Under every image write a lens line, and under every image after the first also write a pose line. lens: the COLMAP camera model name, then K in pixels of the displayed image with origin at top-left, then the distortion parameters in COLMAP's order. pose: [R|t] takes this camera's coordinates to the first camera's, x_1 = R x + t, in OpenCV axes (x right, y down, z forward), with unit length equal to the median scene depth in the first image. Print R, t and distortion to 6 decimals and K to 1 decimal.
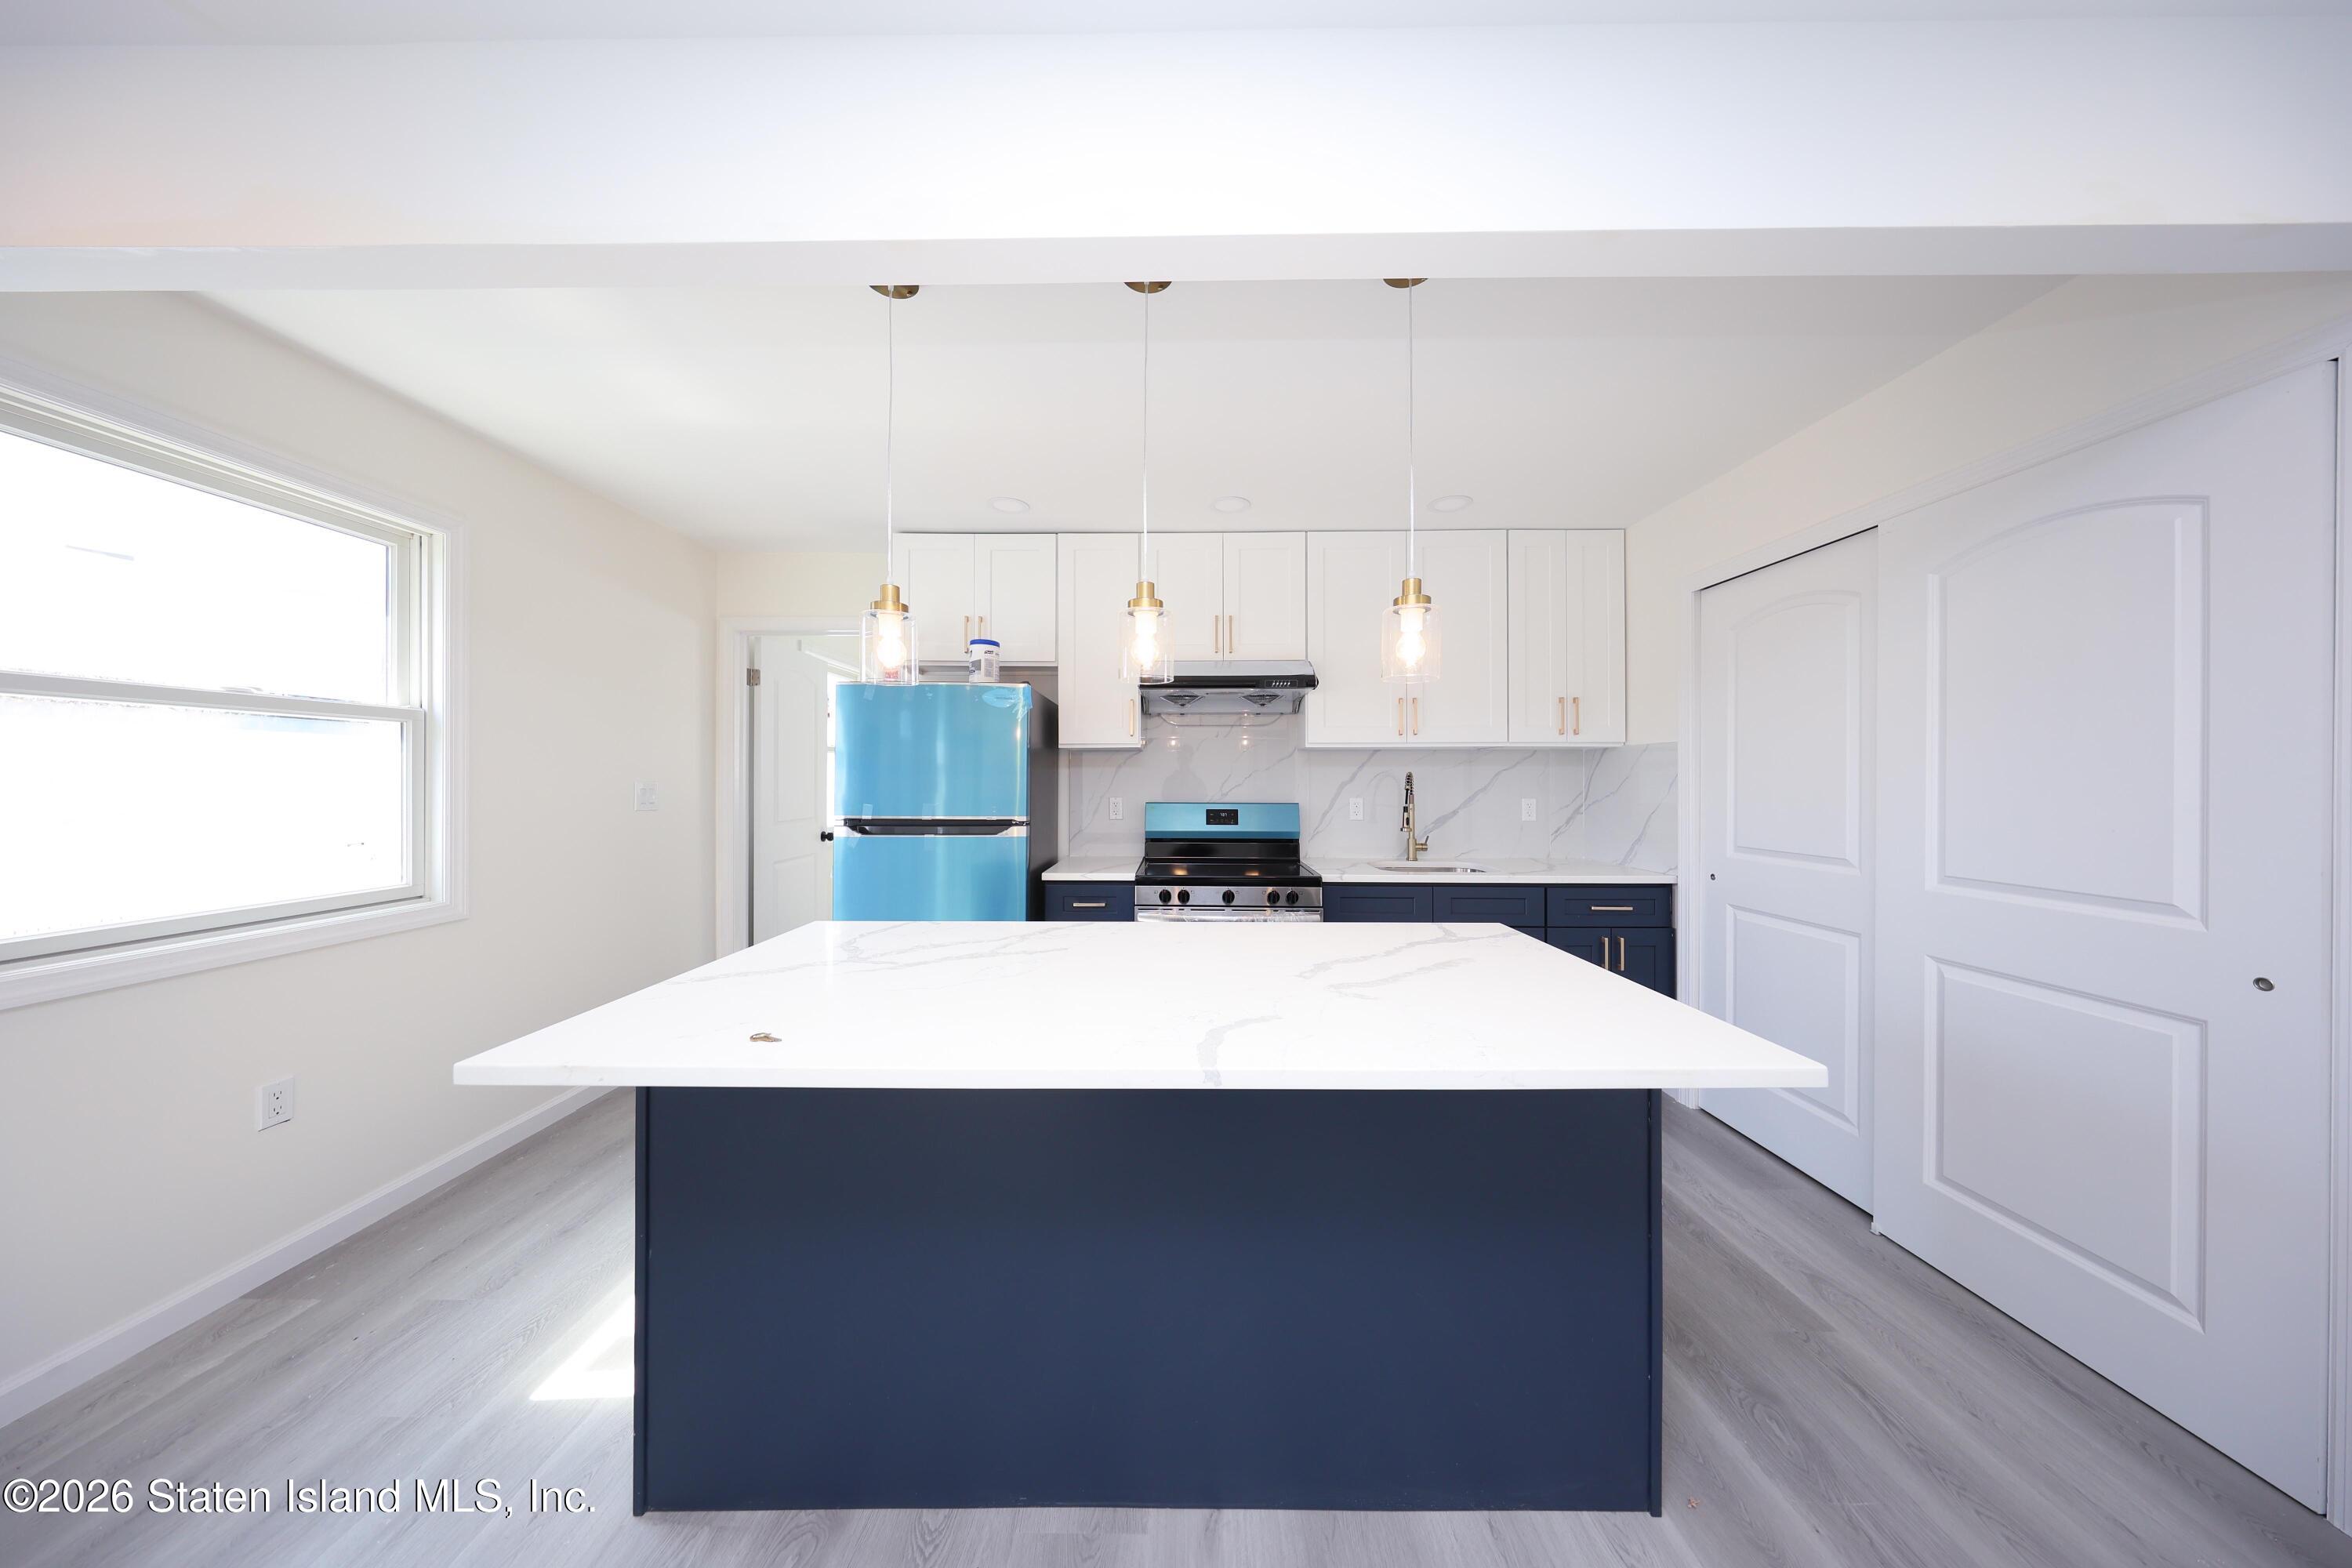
lens RADIAL K [[677.3, 0, 1176.0], [0, 677.3, 784.0], [0, 0, 1]] dist [-0.000068, -0.000035]
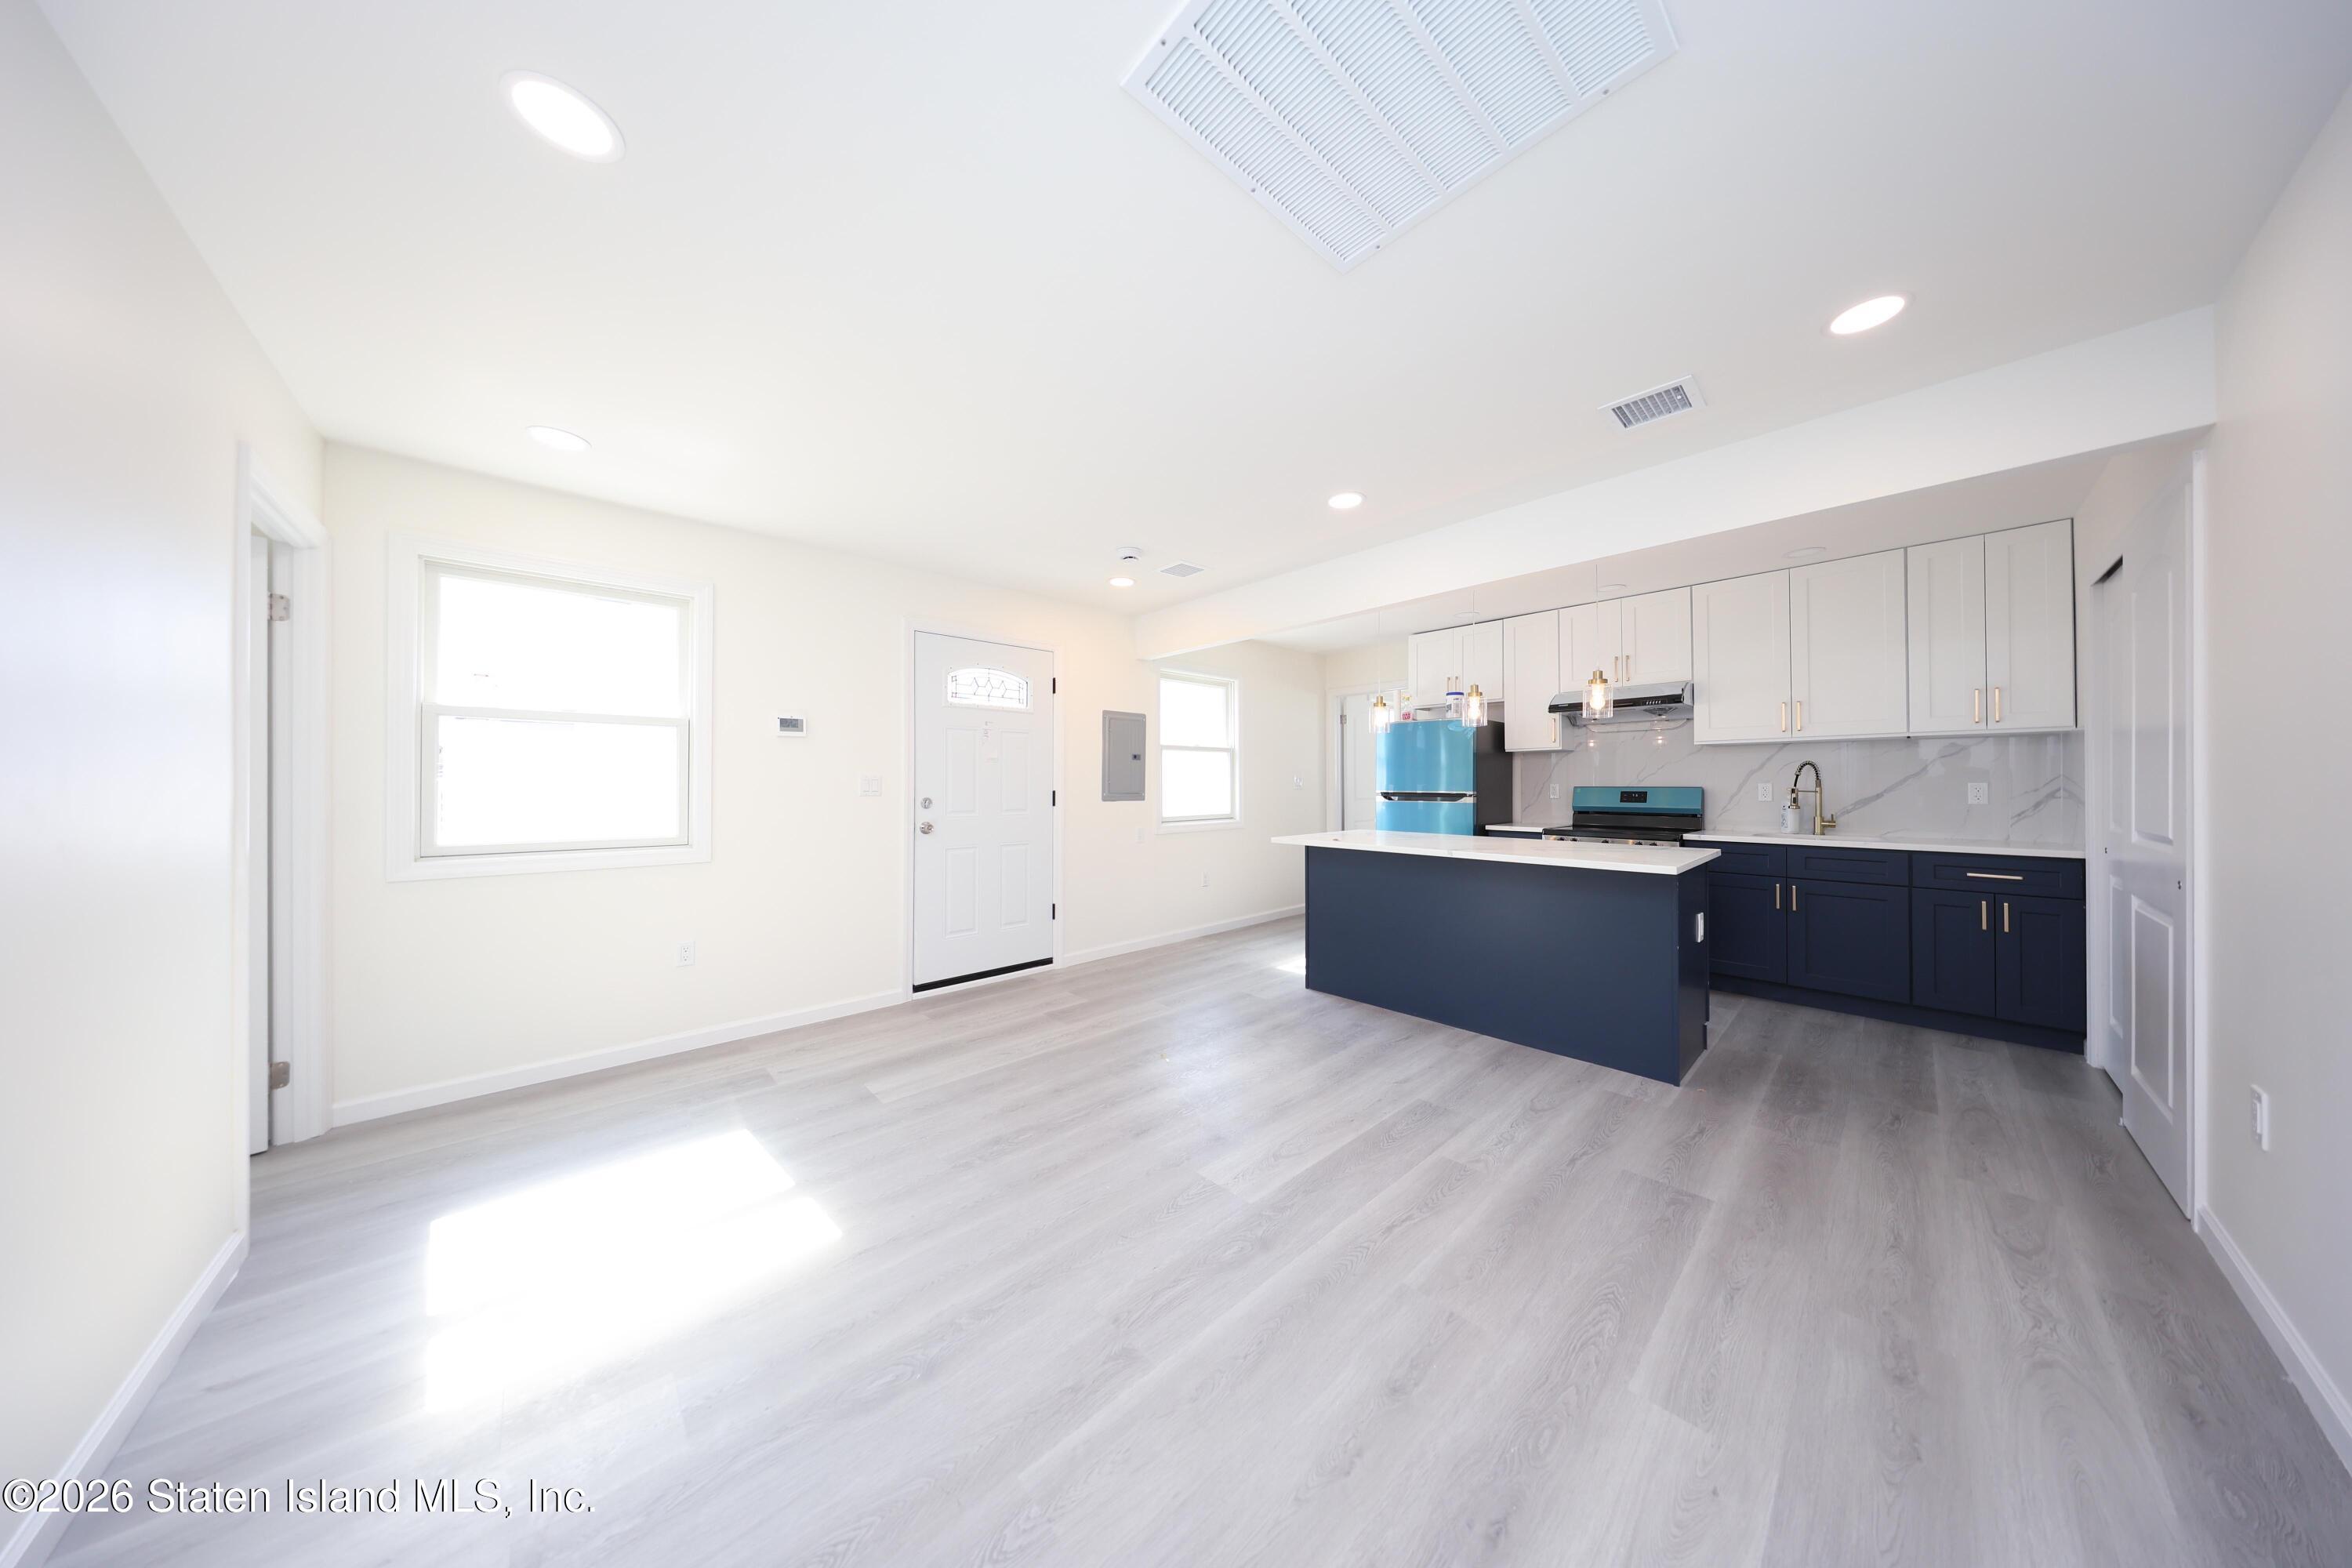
lens RADIAL K [[685.6, 0, 1177.4], [0, 685.6, 767.5], [0, 0, 1]] dist [0.000185, -0.000020]
pose [[0.685396, -0.020825, -0.727872, 0.485714], [-0.000729, 0.999571, -0.029285, 0.032476], [0.728170, 0.020602, 0.685087, -0.693825]]
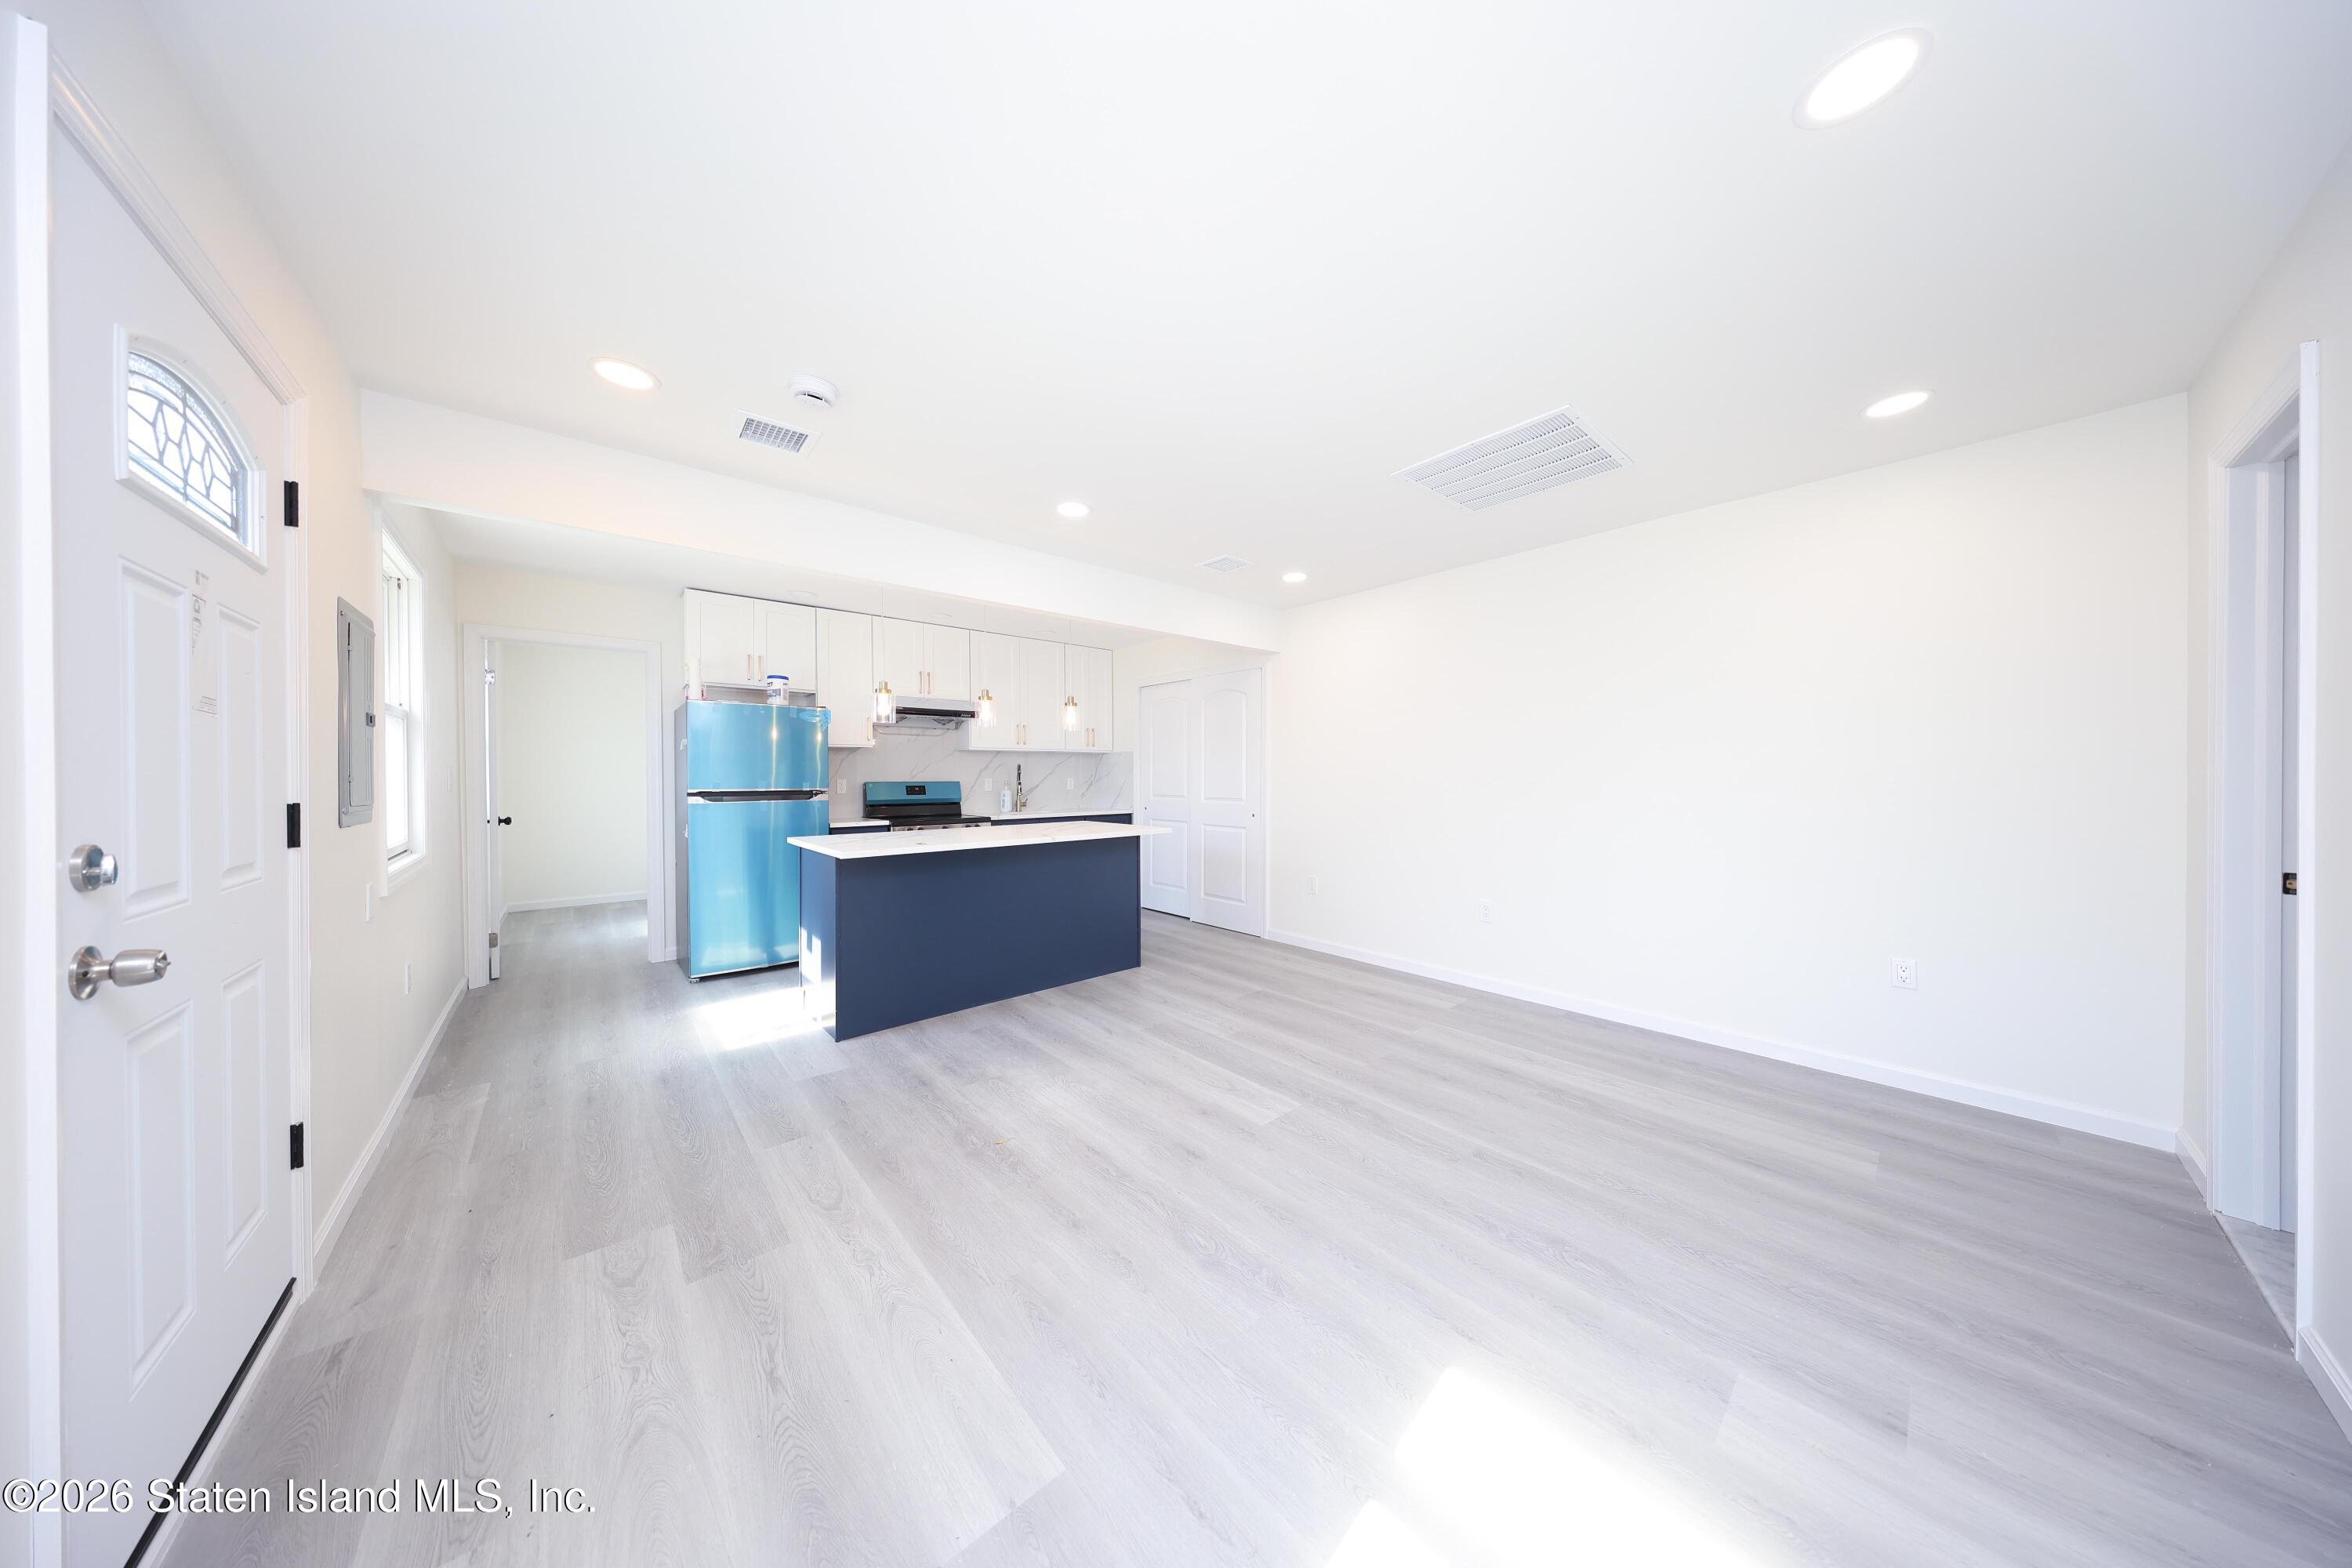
lens RADIAL K [[672.0, 0, 1174.8], [0, 672.0, 778.1], [0, 0, 1]] dist [0.000035, -0.000013]
pose [[0.742178, -0.005050, 0.670184, -0.608071], [0.005238, 0.999985, 0.001735, 0.021648], [-0.670182, 0.002223, 0.742193, -0.700267]]
